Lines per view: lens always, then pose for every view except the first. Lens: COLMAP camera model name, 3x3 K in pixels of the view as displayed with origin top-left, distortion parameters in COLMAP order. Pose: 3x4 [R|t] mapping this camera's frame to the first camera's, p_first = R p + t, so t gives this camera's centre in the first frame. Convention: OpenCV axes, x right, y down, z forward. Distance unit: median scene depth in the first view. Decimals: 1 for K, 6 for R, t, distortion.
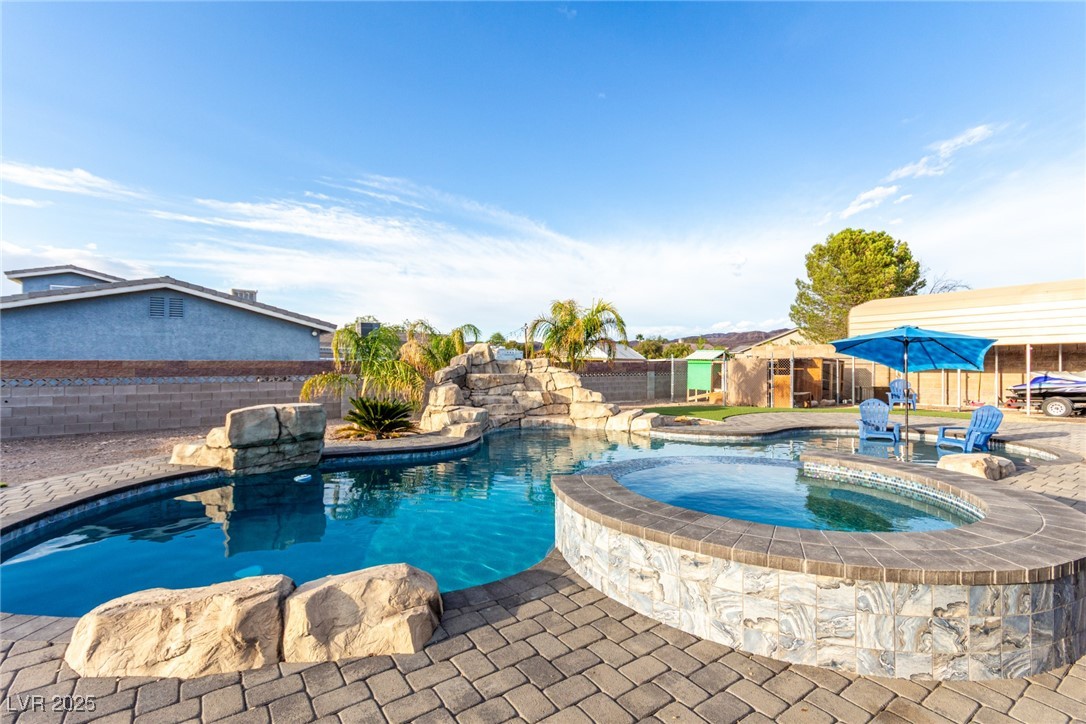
lens RADIAL K [[511.2, 0, 542.6], [0, 511.2, 365.7], [0, 0, 1]] dist [0.003226, 0.000723]
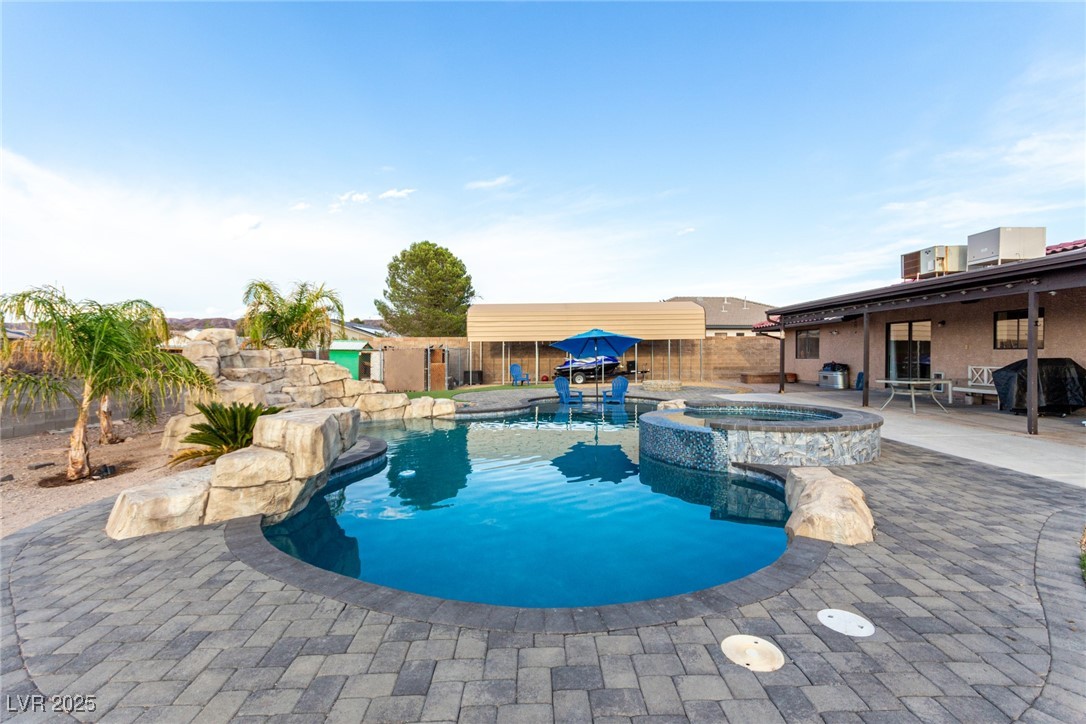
lens RADIAL K [[511.2, 0, 553.4], [0, 511.2, 349.9], [0, 0, 1]] dist [0.003226, 0.000723]
pose [[0.564855, -0.002035, 0.825188, -0.427249], [0.010287, 0.999937, -0.004576, -0.003413], [-0.825126, 0.011074, 0.564840, 0.133537]]
